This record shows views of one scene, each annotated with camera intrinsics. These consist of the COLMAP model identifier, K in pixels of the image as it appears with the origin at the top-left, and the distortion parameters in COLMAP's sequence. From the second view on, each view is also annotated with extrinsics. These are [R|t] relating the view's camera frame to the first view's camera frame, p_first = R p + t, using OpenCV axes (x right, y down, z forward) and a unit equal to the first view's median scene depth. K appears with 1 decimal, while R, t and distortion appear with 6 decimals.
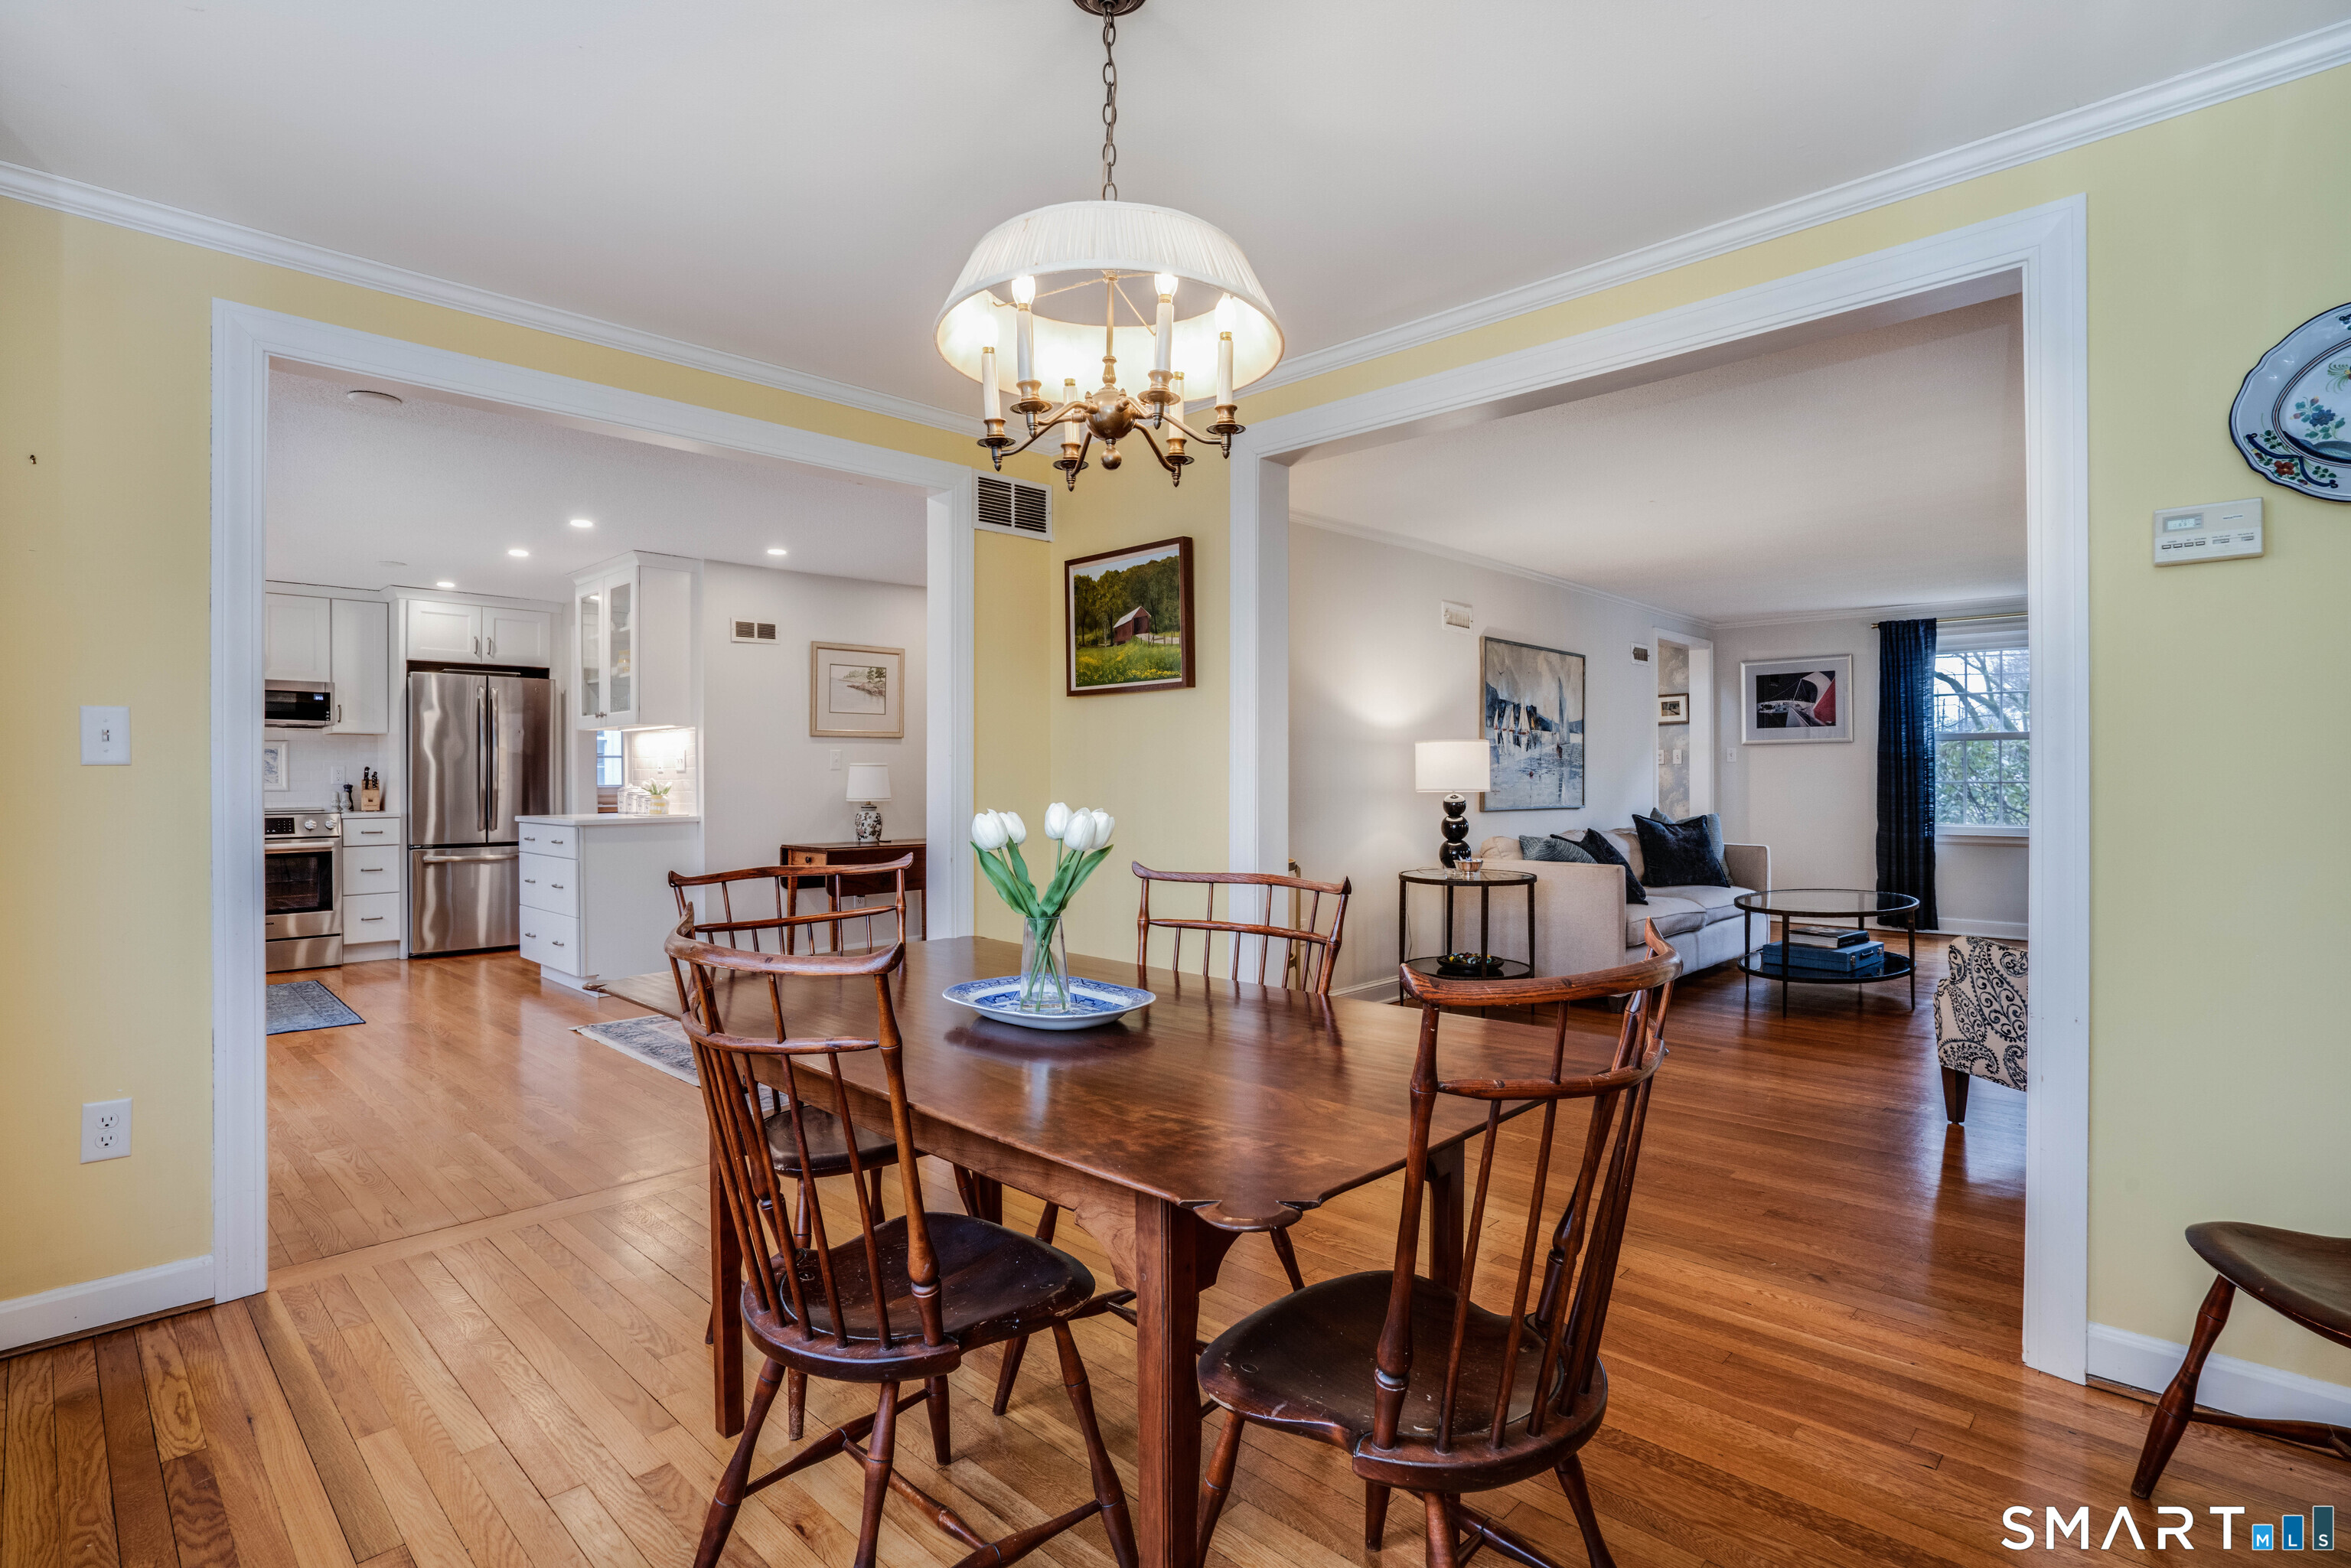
lens RADIAL K [[1144.0, 0, 1174.3], [0, 1144.0, 779.3], [0, 0, 1]] dist [-0.050893, 0.025300]
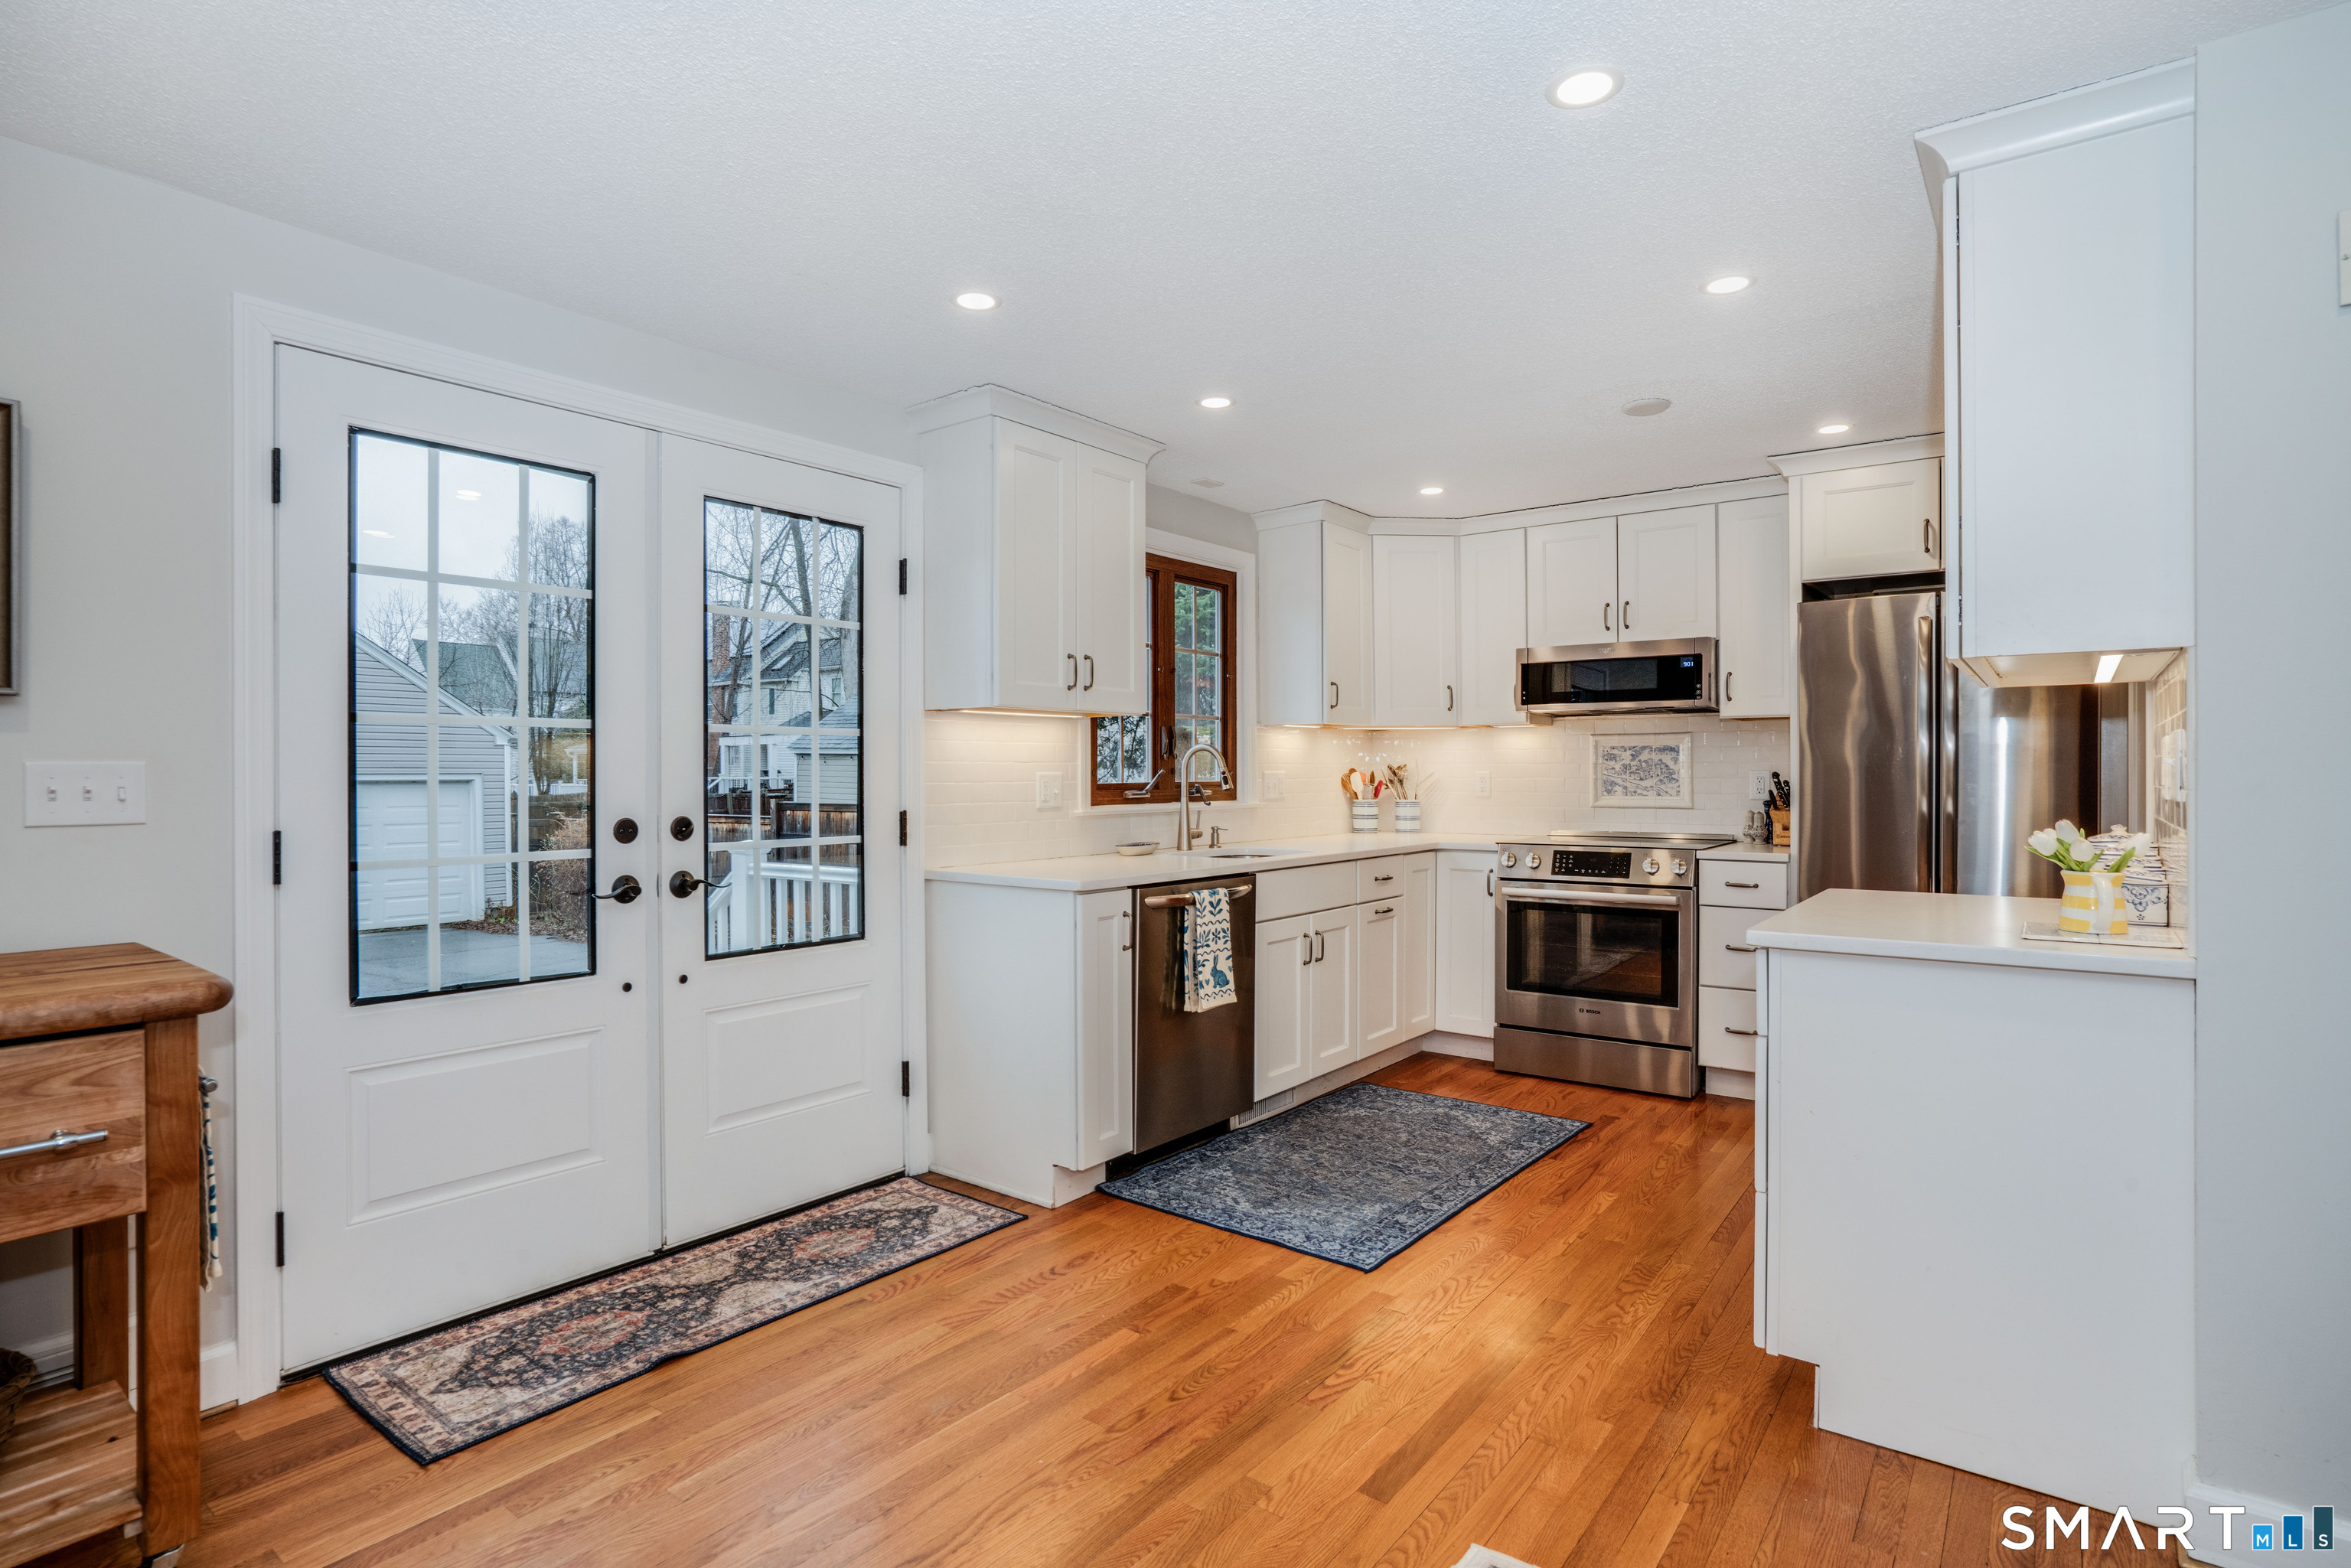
lens RADIAL K [[1183.4, 0, 1192.8], [0, 1183.4, 786.0], [0, 0, 1]] dist [-0.027203, 0.000652]
pose [[0.127057, 0.014917, -0.991783, -0.143282], [0.000812, 0.999885, 0.015143, -0.014103], [0.991895, -0.002729, 0.127030, 0.643260]]
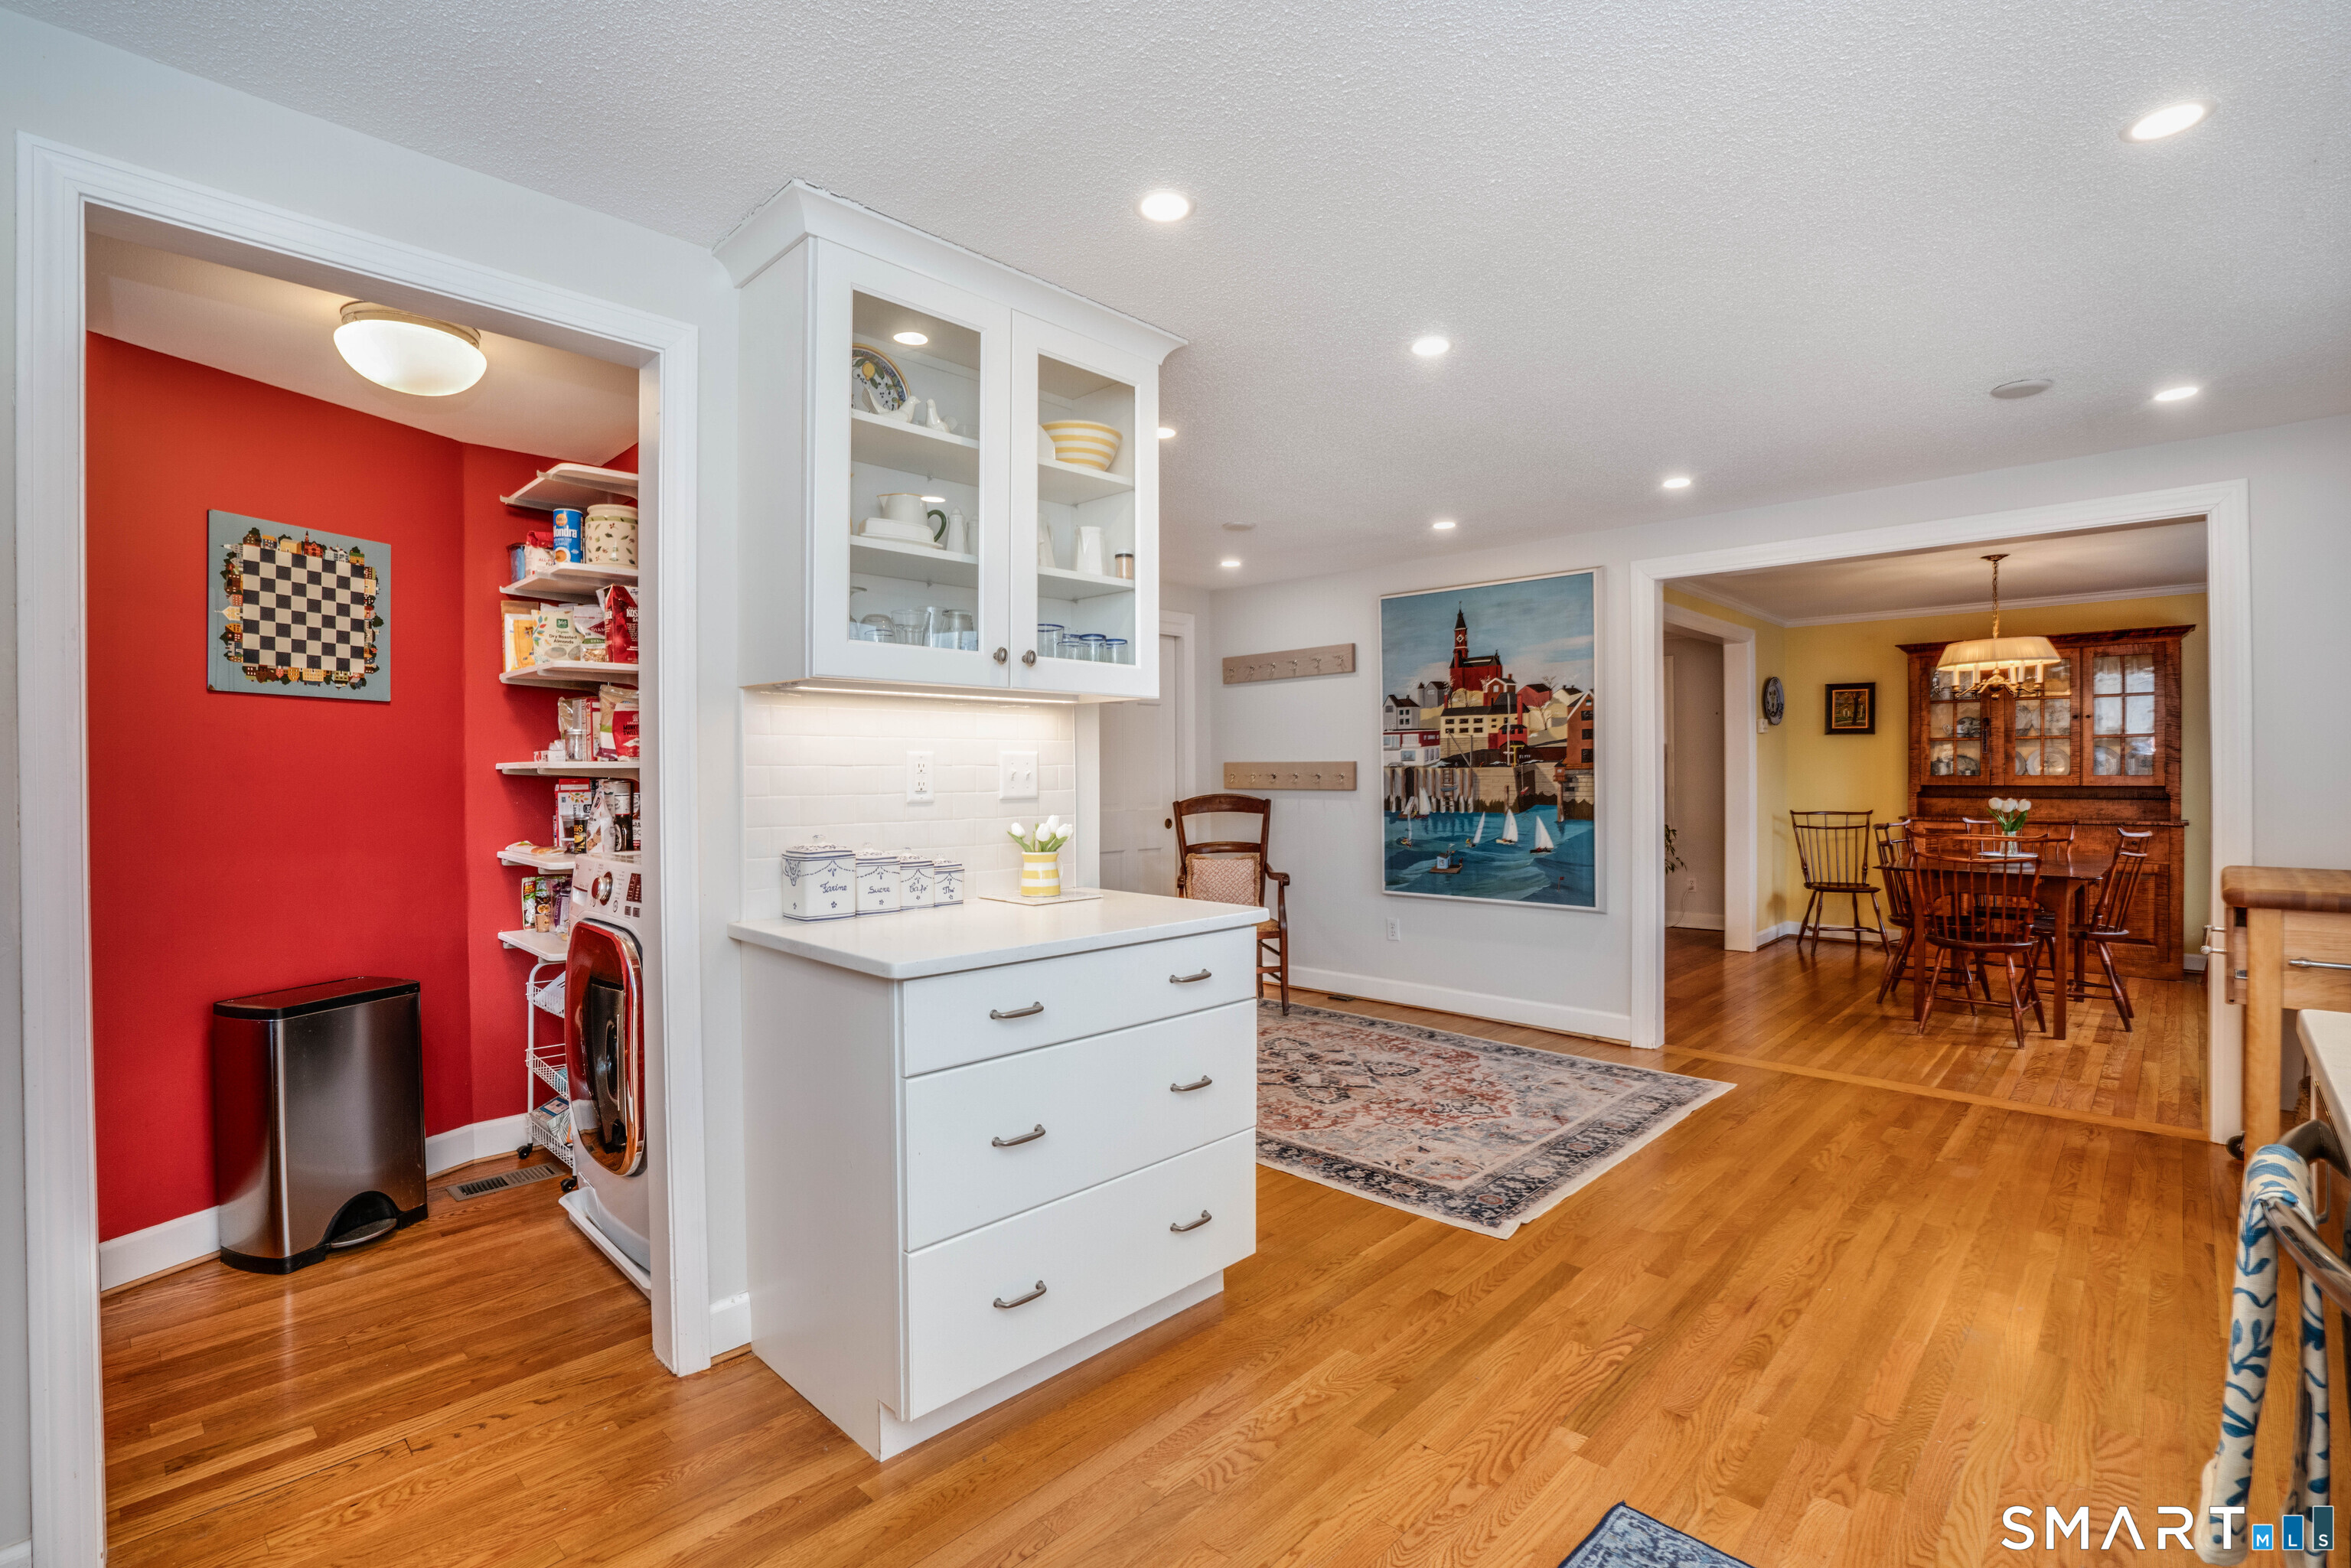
lens RADIAL K [[1083.2, 0, 1172.1], [0, 1083.2, 779.6], [0, 0, 1]] dist [-0.067145, 0.029937]
pose [[-0.001471, -0.001890, 0.999997, -0.804811], [0.005419, 0.999984, 0.001898, -0.013315], [-0.999984, 0.005422, -0.001460, 0.866925]]
